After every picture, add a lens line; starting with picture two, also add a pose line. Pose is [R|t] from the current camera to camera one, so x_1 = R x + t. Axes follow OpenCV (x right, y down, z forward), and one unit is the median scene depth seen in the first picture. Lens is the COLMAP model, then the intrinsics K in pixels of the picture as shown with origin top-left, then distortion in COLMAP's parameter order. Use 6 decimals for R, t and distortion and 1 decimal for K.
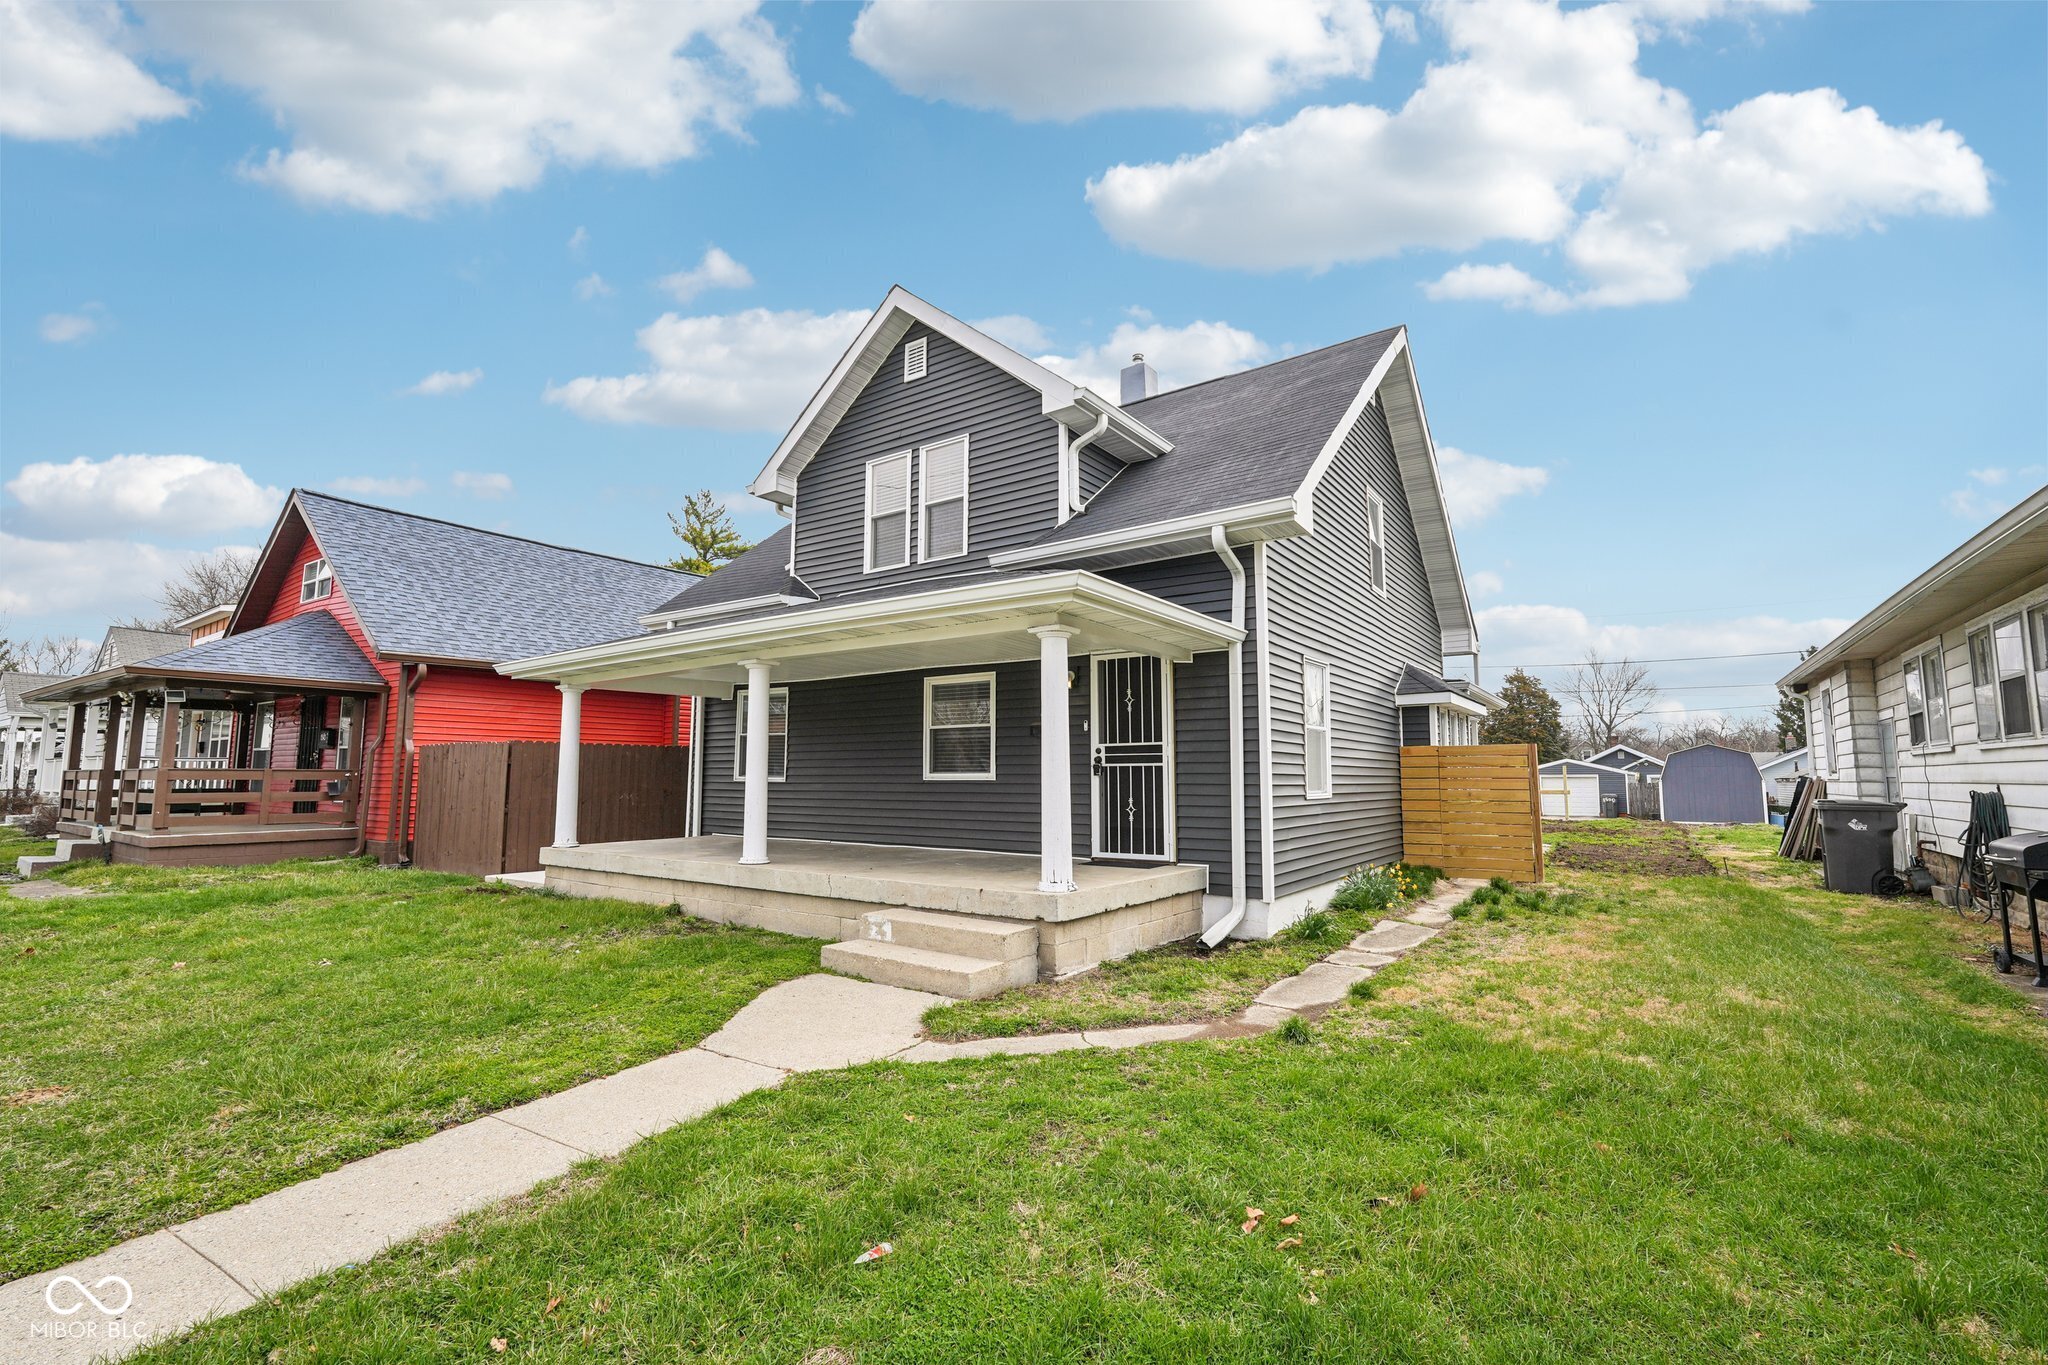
lens RADIAL K [[895.1, 0, 1024.0], [0, 895.1, 682.5], [0, 0, 1]] dist [-0.015150, 0.006366]
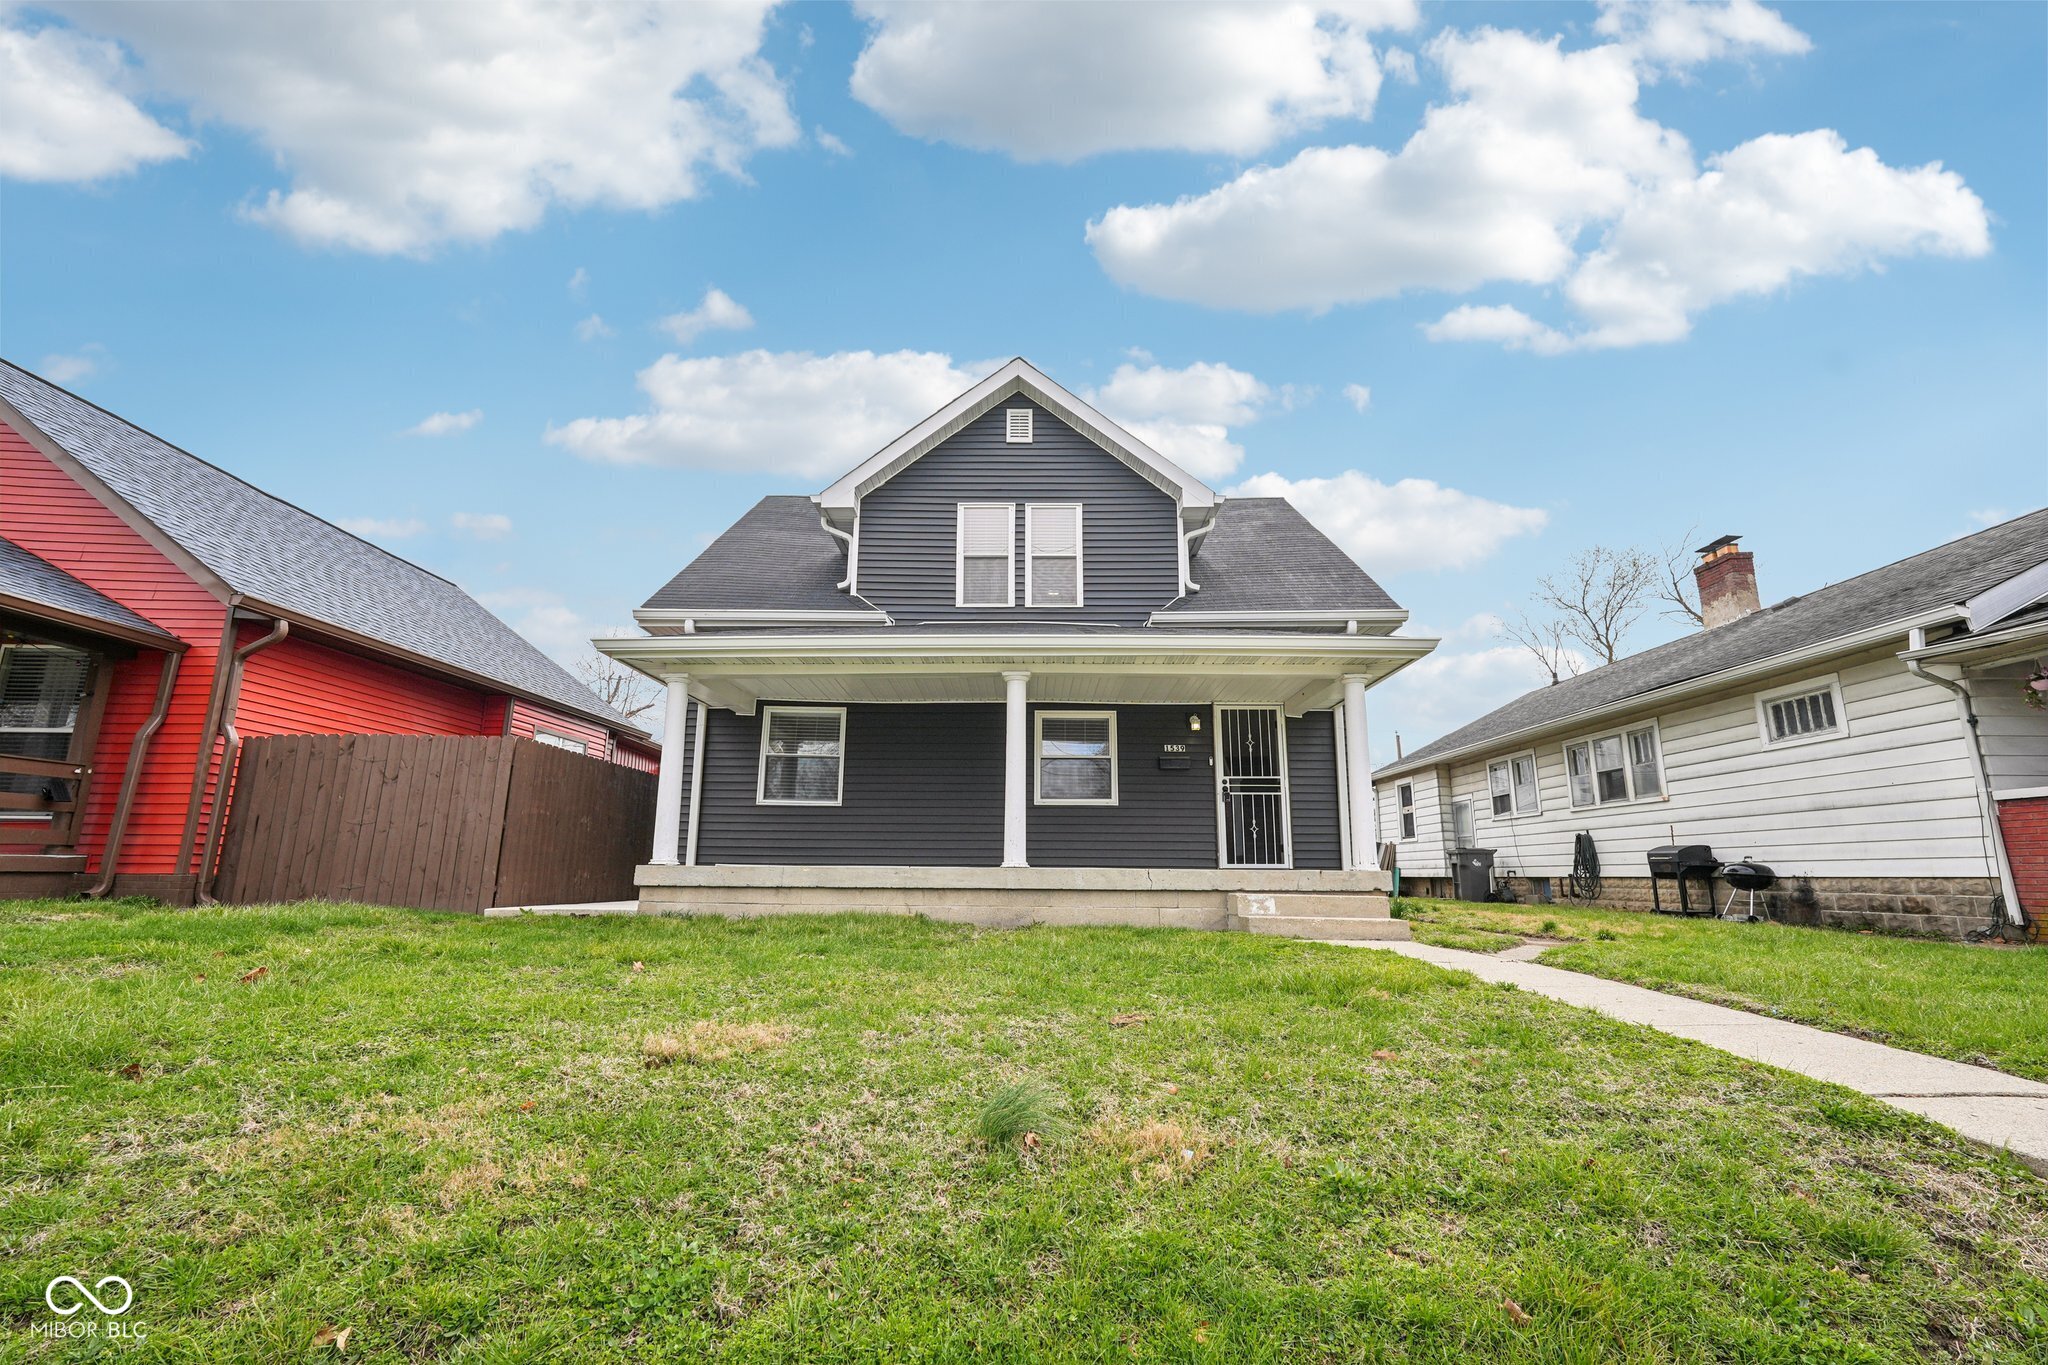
lens RADIAL K [[895.1, 0, 1024.0], [0, 895.1, 682.5], [0, 0, 1]] dist [-0.015150, 0.006366]
pose [[0.821245, 0.125106, 0.556692, -0.781133], [-0.067078, 0.990069, -0.123546, 0.102606], [-0.566620, 0.064119, 0.821481, 0.118749]]
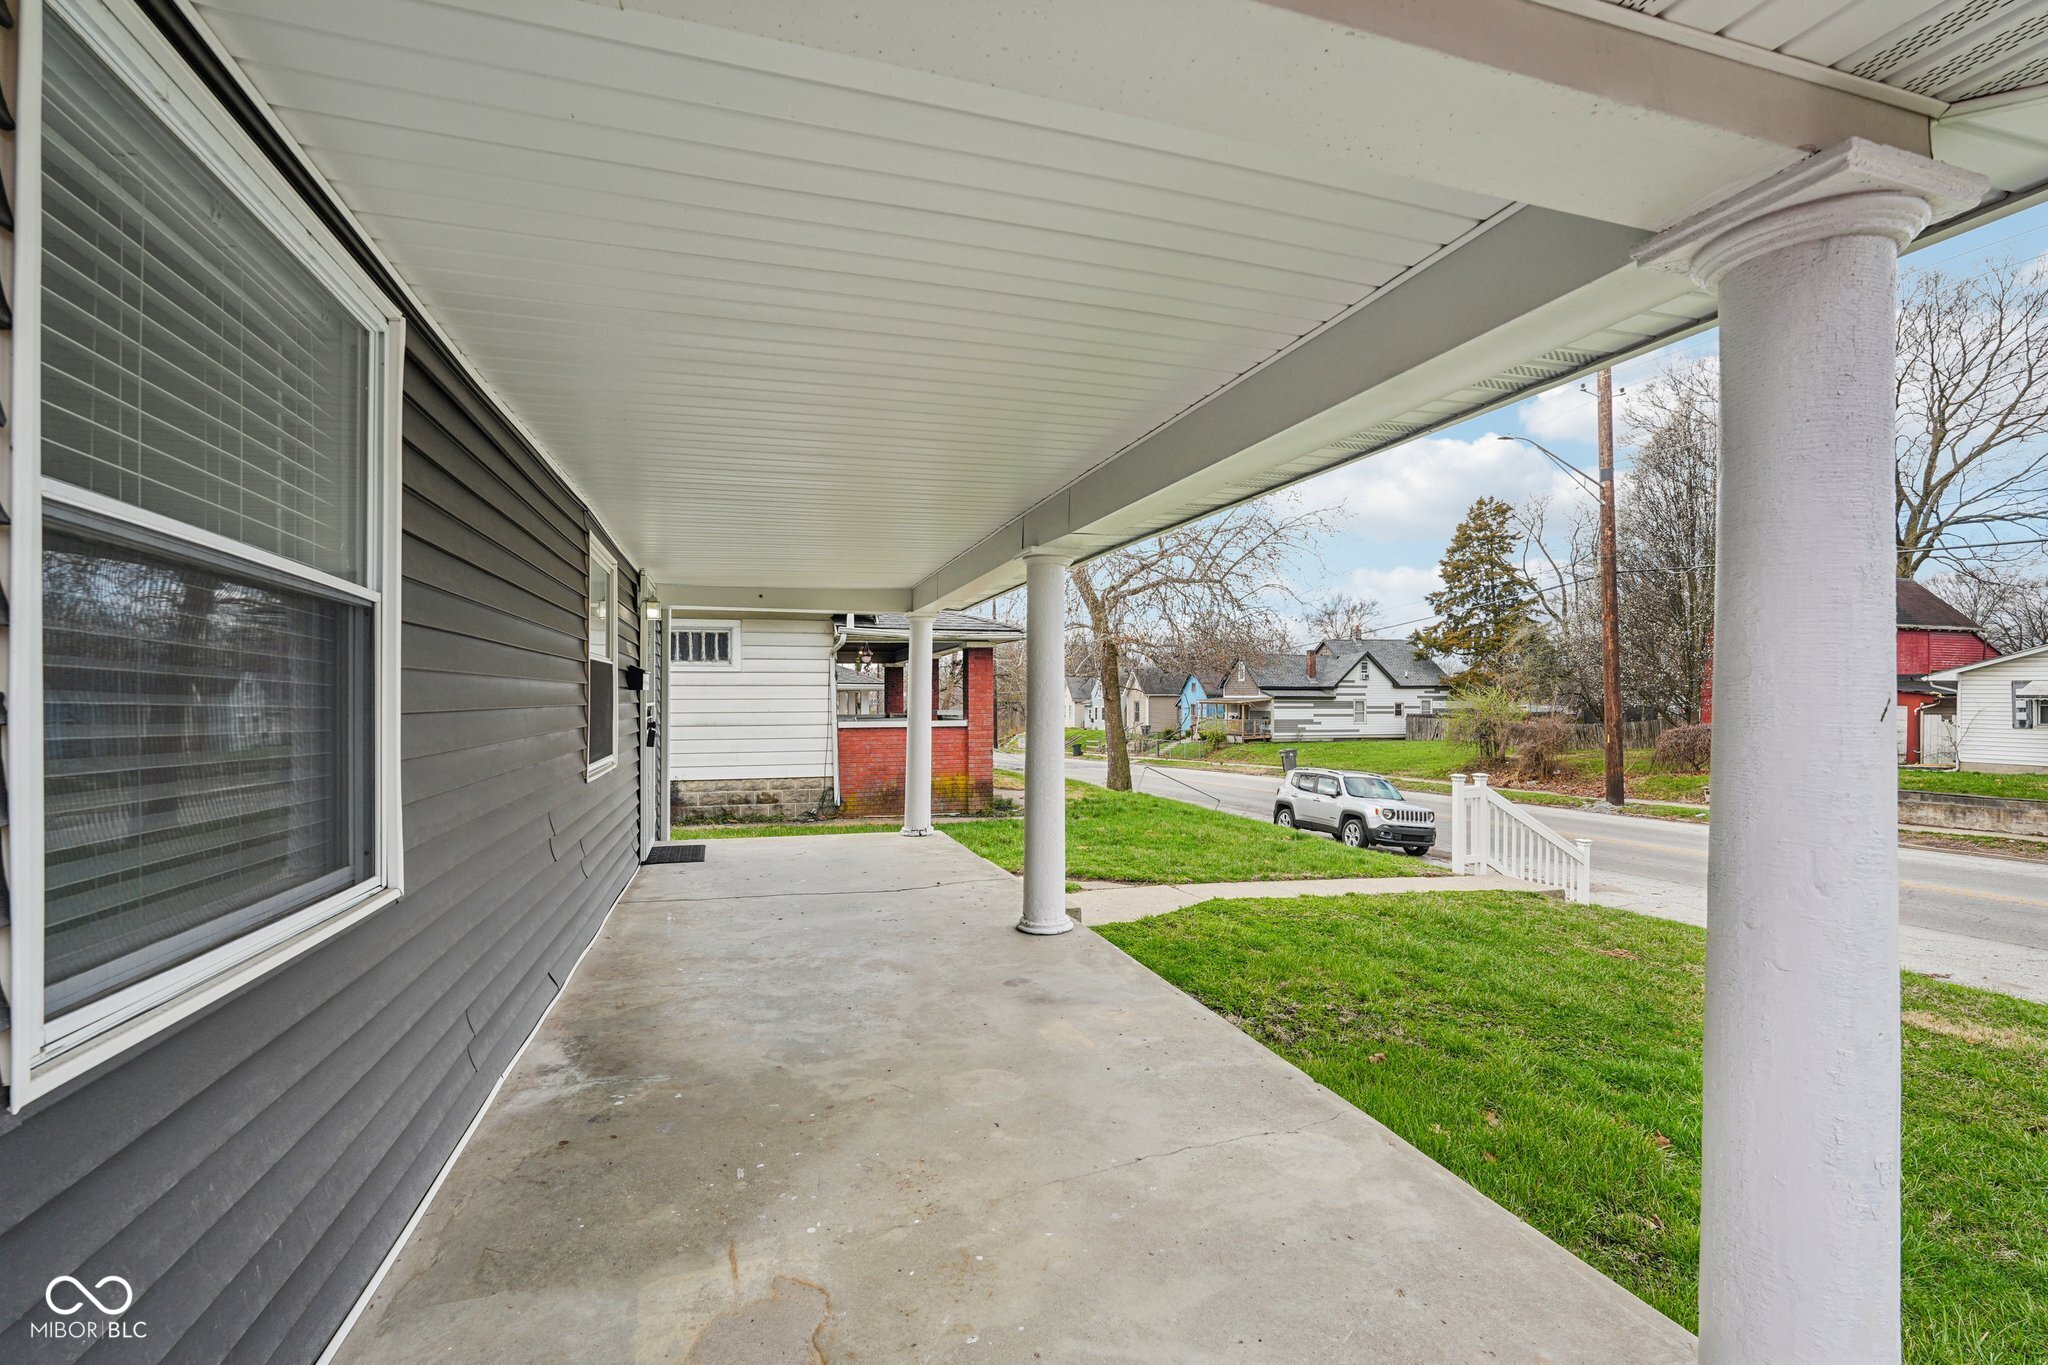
lens RADIAL K [[895.1, 0, 1024.0], [0, 895.1, 682.5], [0, 0, 1]] dist [-0.015150, 0.006366]
pose [[-0.789527, 0.010215, 0.613631, -0.549705], [-0.065222, 0.992803, -0.100445, 0.095104], [-0.610240, -0.119327, -0.783178, 1.258870]]
